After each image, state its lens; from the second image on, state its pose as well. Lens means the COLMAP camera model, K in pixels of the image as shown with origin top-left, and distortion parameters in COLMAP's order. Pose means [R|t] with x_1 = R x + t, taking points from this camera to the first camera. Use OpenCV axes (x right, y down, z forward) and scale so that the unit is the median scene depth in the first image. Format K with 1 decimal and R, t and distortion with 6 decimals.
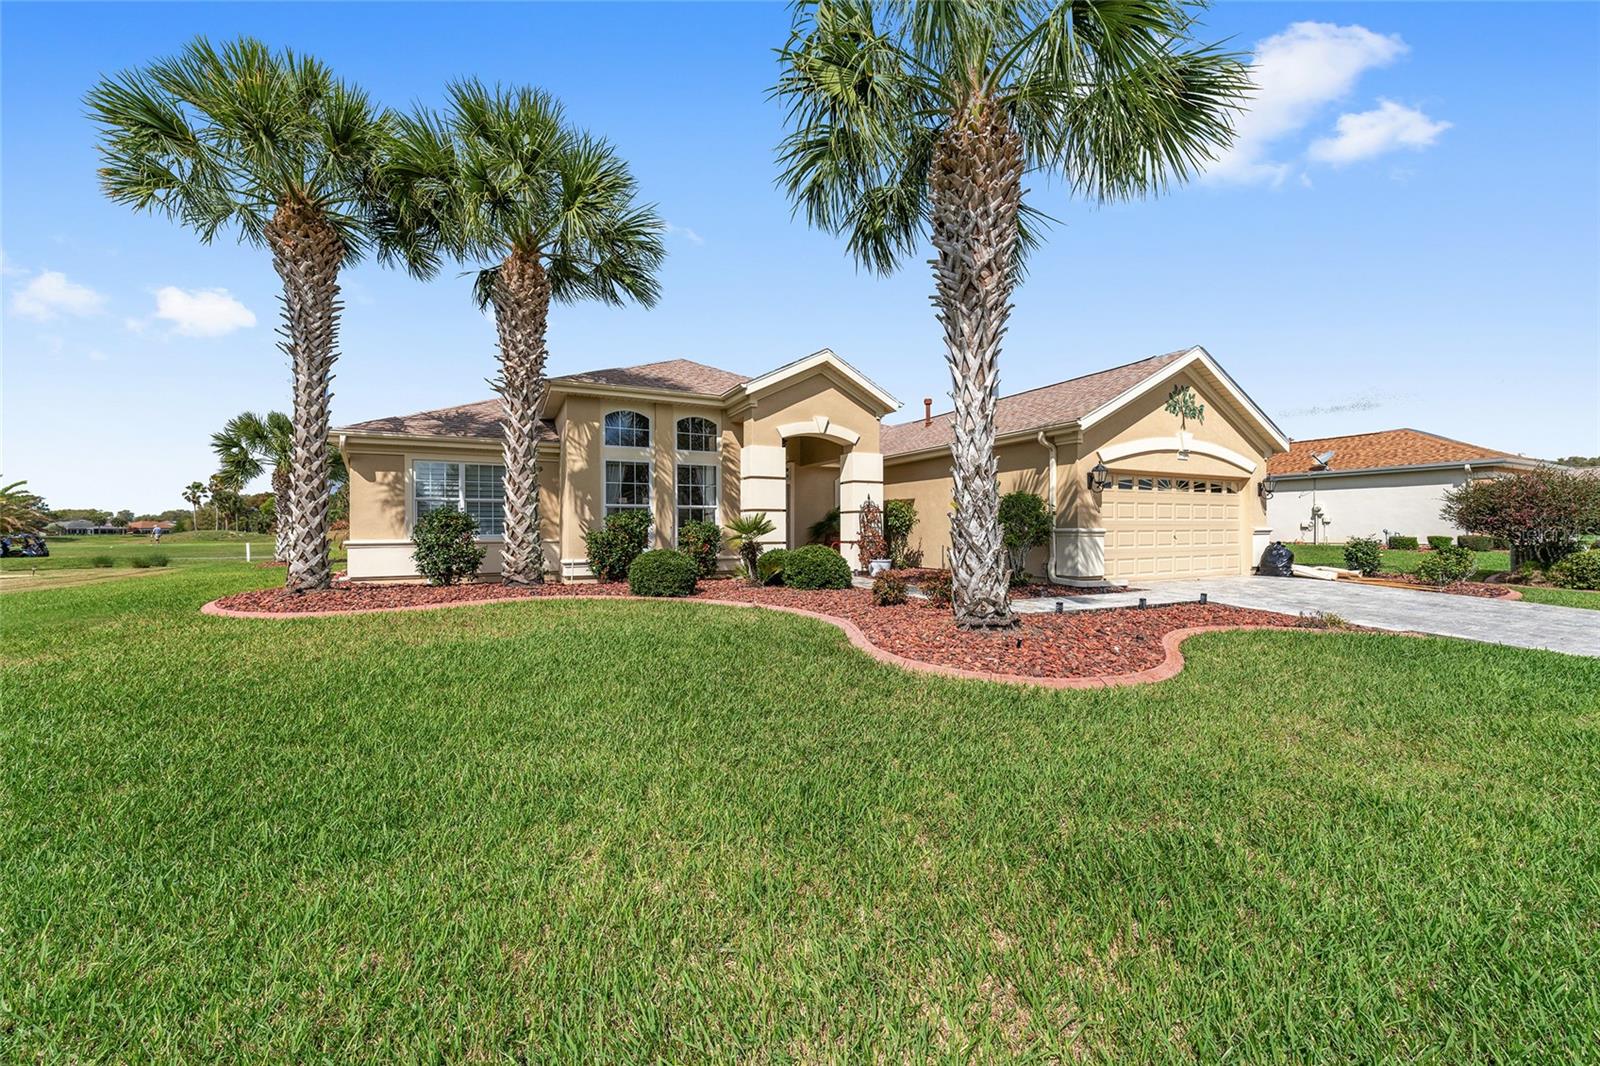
lens RADIAL K [[635.0, 0, 826.8], [0, 635.0, 532.6], [0, 0, 1]] dist [-0.000146, -0.000495]
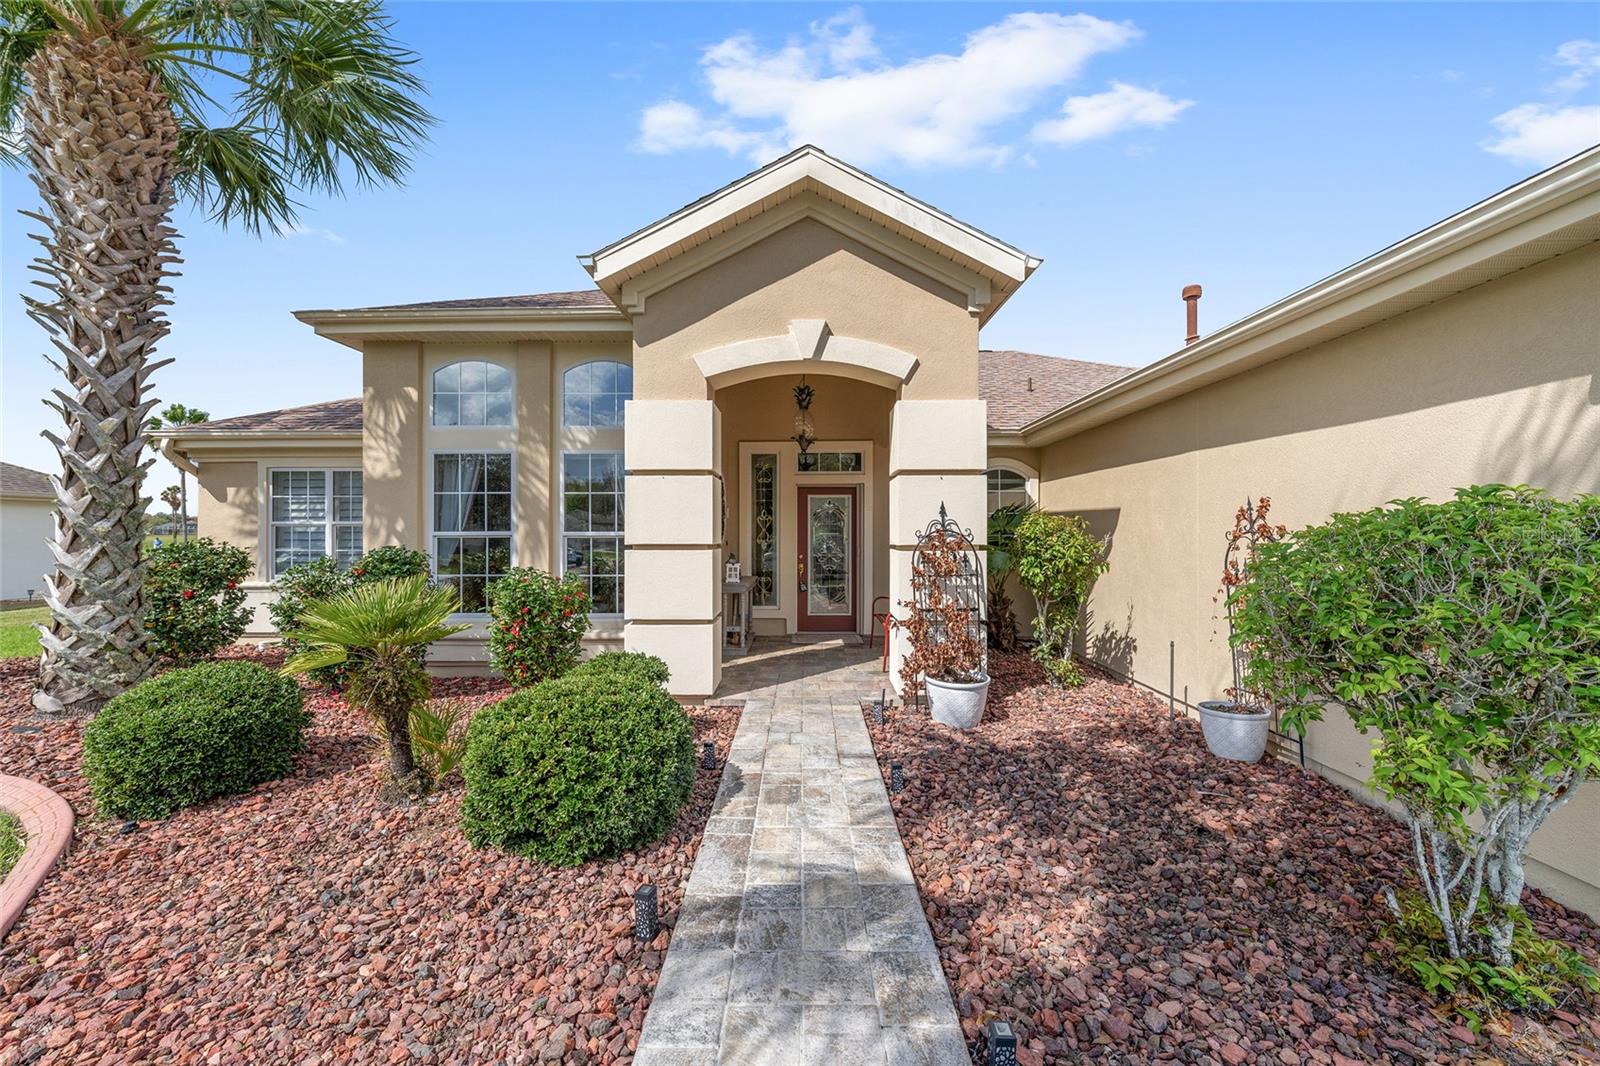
lens RADIAL K [[635.0, 0, 799.3], [0, 635.0, 534.5], [0, 0, 1]] dist [-0.000146, -0.000495]
pose [[0.871679, 0.004862, -0.490053, 0.193077], [-0.004190, 0.999988, 0.002469, -0.043985], [0.490059, -0.000098, 0.871689, 0.643222]]
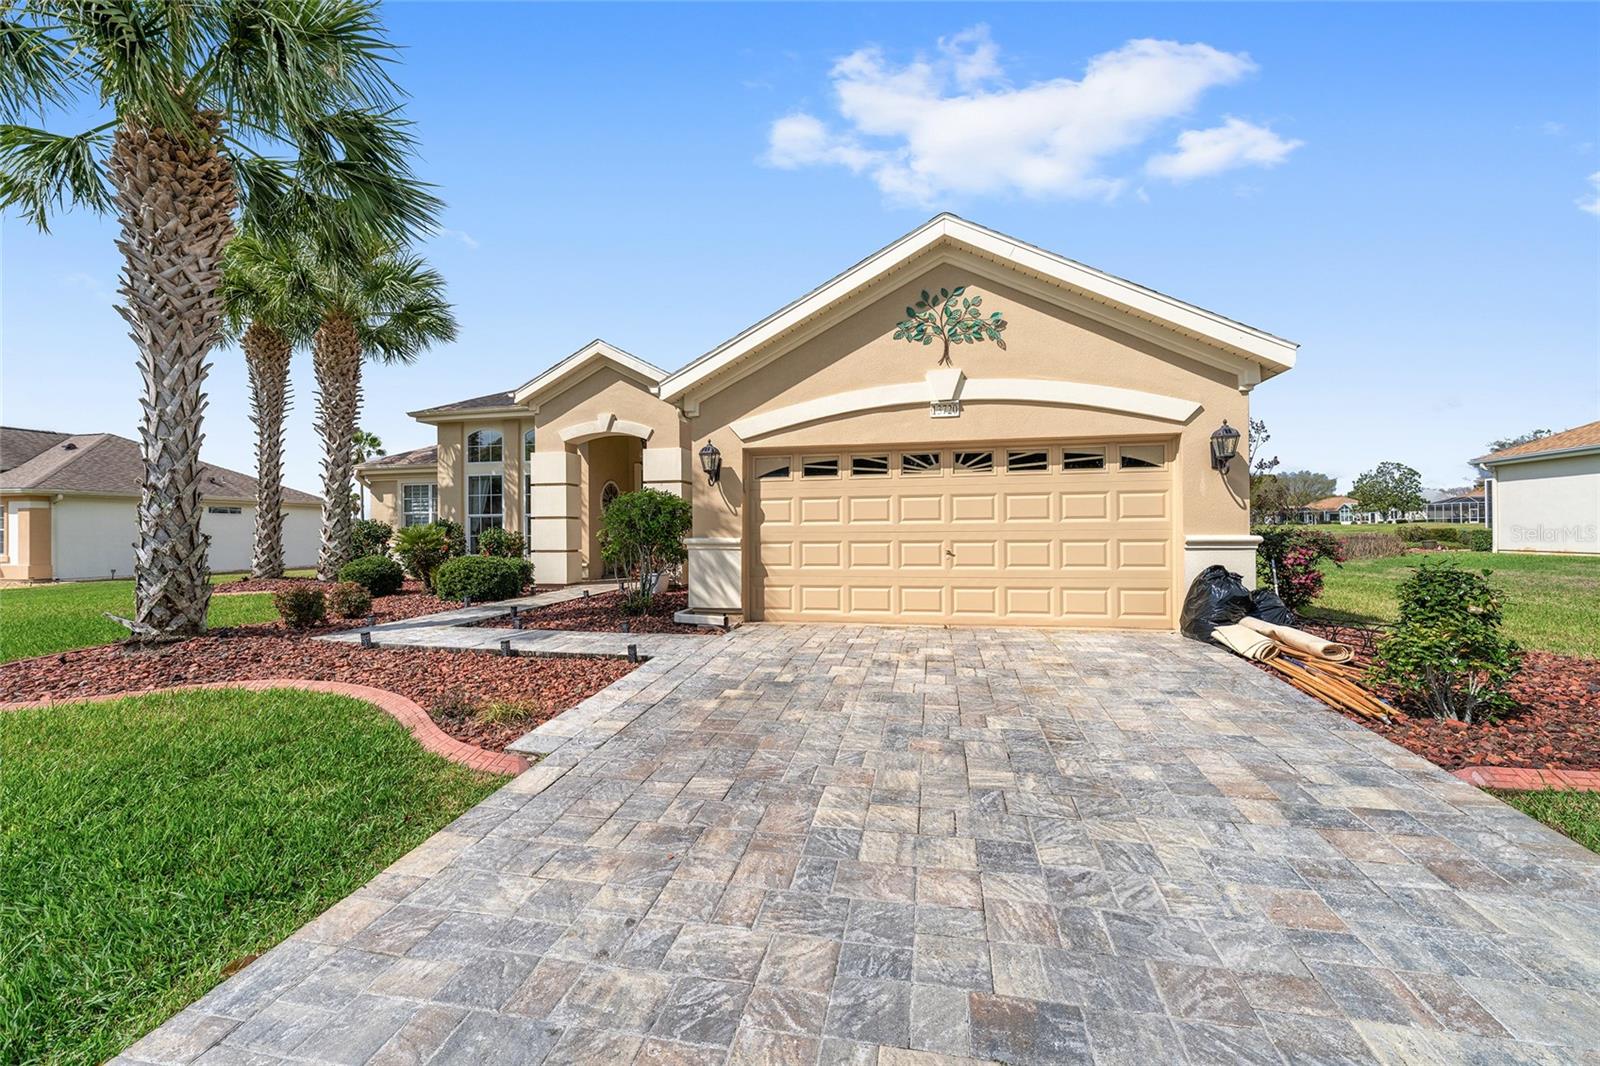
lens RADIAL K [[688.2, 0, 790.0], [0, 688.2, 530.4], [0, 0, 1]] dist [-0.001111, -0.001279]
pose [[0.749314, -0.003109, -0.662208, 0.857639], [0.002695, 0.999995, -0.001646, -0.012533], [0.662209, -0.000551, 0.749319, 0.439289]]
